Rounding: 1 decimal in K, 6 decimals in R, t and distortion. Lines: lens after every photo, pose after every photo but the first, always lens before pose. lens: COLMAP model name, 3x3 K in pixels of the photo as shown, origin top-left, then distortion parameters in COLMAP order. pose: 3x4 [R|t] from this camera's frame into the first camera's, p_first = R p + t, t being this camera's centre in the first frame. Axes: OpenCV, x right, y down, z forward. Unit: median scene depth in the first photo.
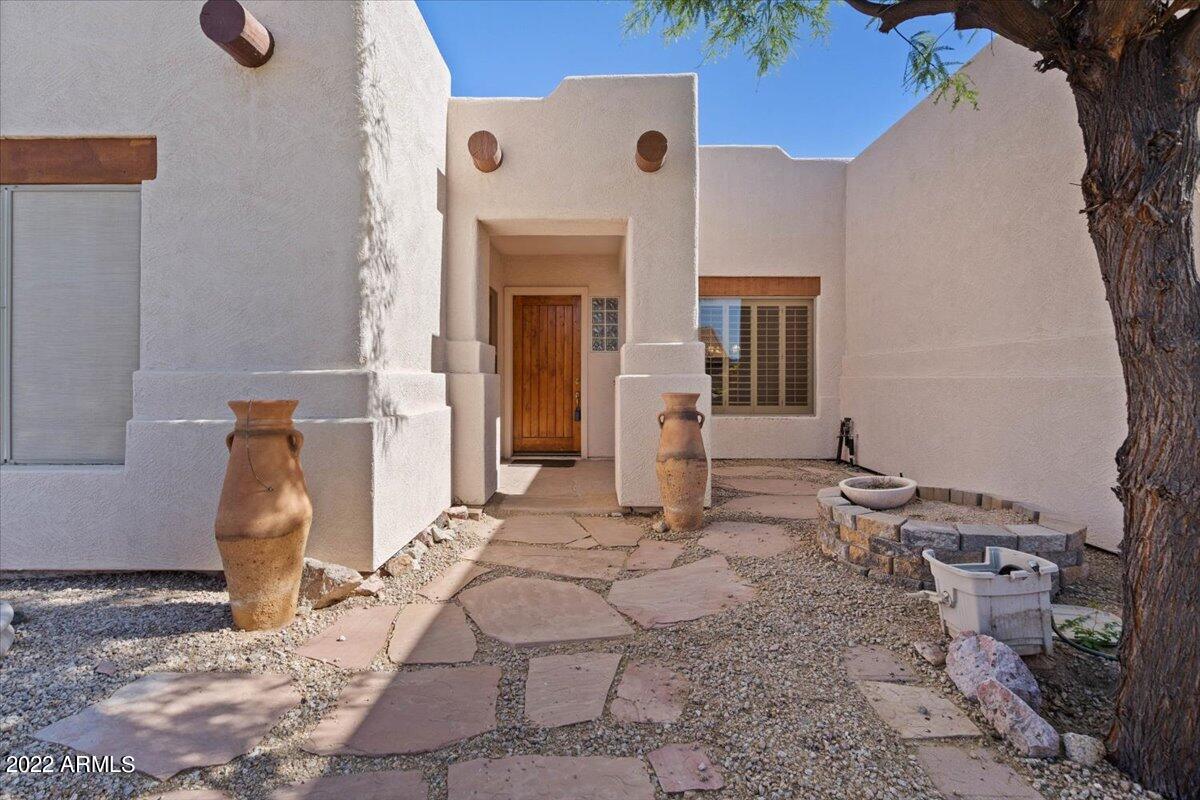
lens RADIAL K [[567.1, 0, 596.7], [0, 567.1, 372.8], [0, 0, 1]] dist [-0.001029, -0.000225]
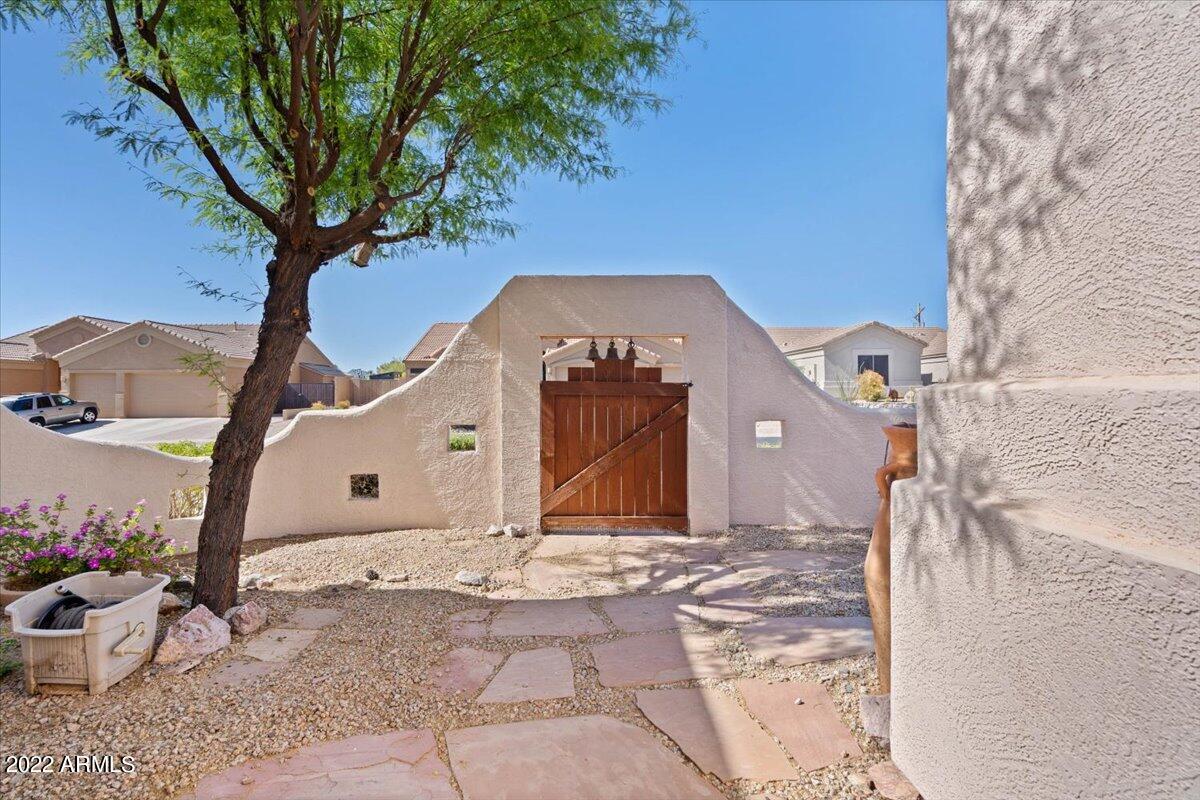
lens RADIAL K [[567.1, 0, 596.7], [0, 567.1, 372.8], [0, 0, 1]] dist [-0.001029, -0.000225]
pose [[-0.999413, 0.000210, -0.034256, -0.144559], [0.001271, 0.999520, -0.030957, -0.012806], [0.034233, -0.030983, -0.998934, 2.312356]]
